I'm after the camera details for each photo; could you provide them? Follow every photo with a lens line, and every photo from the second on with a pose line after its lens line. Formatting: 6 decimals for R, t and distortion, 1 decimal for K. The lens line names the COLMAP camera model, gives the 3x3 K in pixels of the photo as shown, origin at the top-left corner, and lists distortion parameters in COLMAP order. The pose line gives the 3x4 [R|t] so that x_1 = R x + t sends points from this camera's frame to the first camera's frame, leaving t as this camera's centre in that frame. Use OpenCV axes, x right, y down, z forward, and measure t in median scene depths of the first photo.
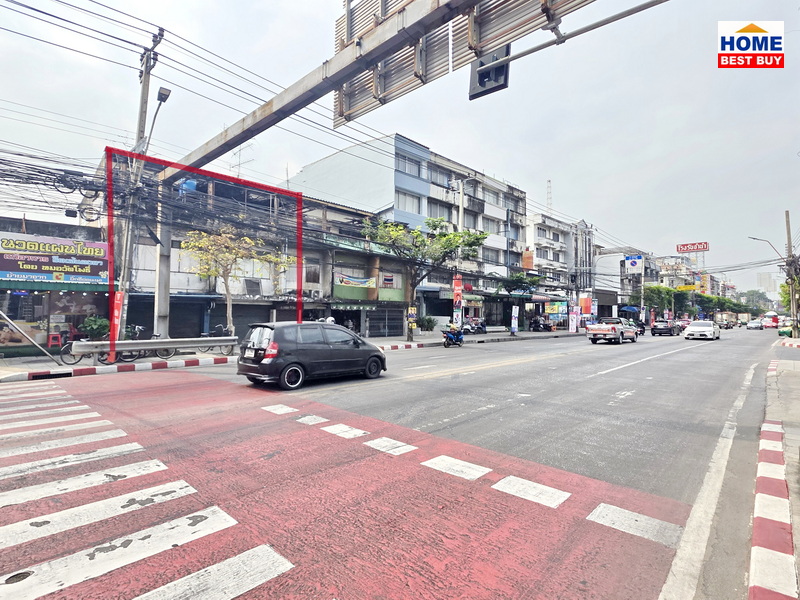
lens RADIAL K [[415.7, 0, 399.8], [0, 415.7, 299.8], [0, 0, 1]] dist [-0.001846, -0.000405]
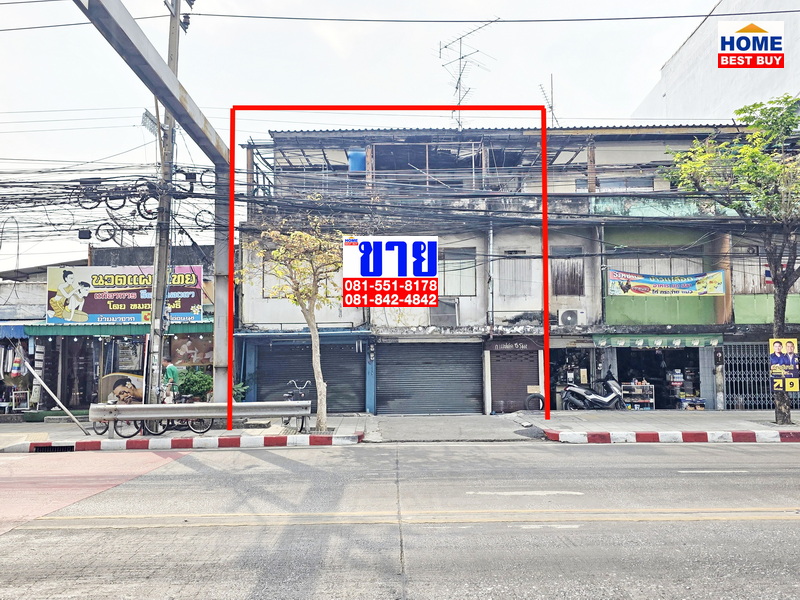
lens RADIAL K [[703.0, 0, 400.3], [0, 703.0, 301.0], [0, 0, 1]] dist [0.034364, -0.001486]
pose [[0.687747, -0.072990, -0.722272, 0.423797], [0.042028, 0.997267, -0.060760, 0.013843], [0.724733, 0.011432, 0.688935, 0.416503]]
